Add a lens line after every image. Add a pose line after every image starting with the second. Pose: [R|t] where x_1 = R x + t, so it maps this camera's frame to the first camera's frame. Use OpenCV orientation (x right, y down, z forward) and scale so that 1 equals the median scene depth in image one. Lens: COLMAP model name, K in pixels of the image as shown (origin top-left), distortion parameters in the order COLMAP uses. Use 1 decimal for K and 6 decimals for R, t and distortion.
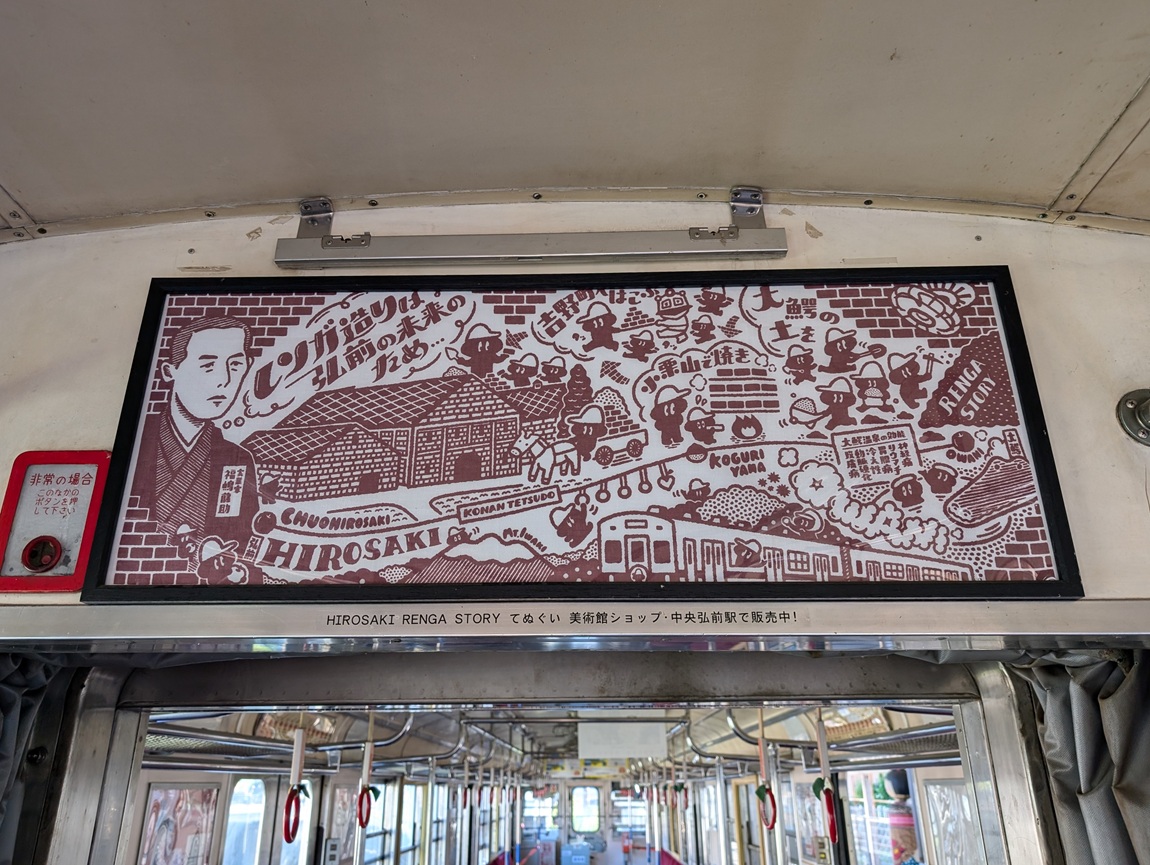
lens RADIAL K [[836.9, 0, 575.0], [0, 836.9, 432.5], [0, 0, 1]] dist [-0.001491, -0.000697]
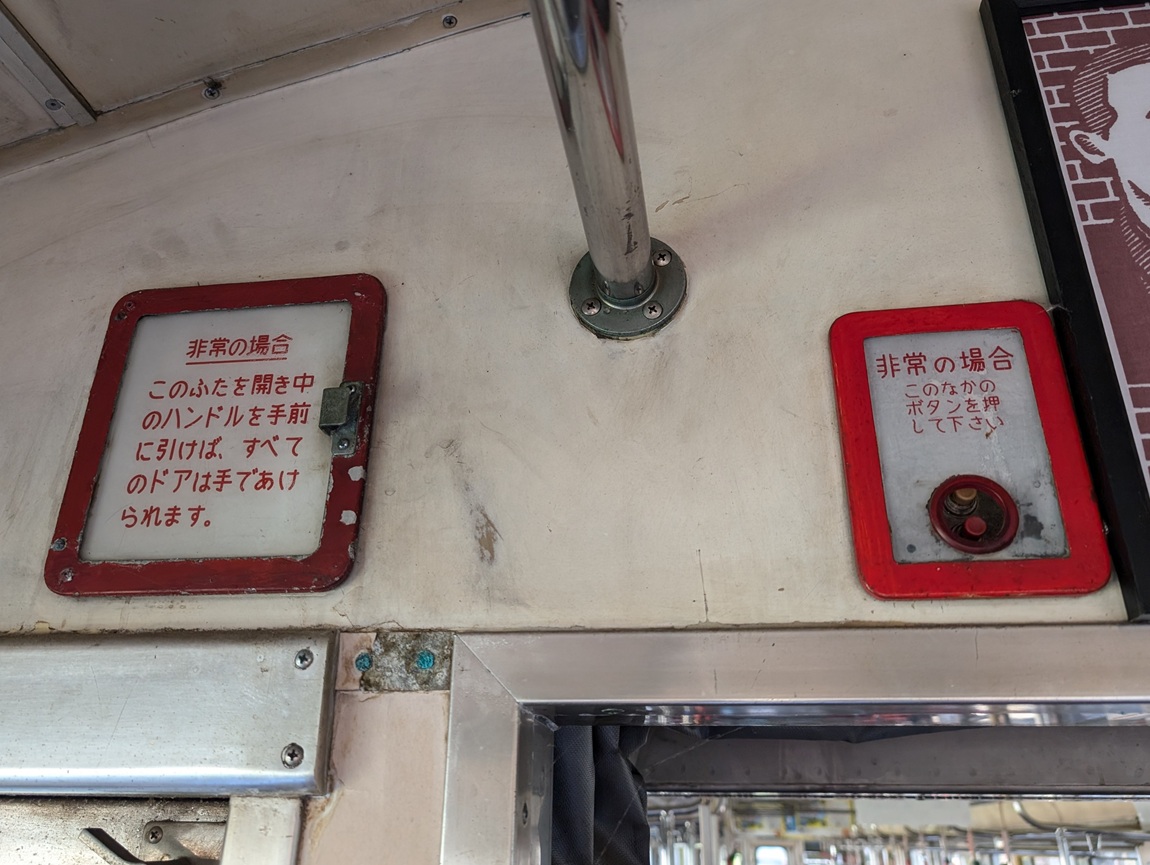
lens RADIAL K [[888.7, 0, 575.0], [0, 888.7, 432.5], [0, 0, 1]] dist [0.002769, 0.002241]
pose [[0.990862, -0.044843, -0.127206, -0.759756], [0.041312, 0.998688, -0.030264, 0.102701], [0.128397, 0.024732, 0.991414, 0.469455]]
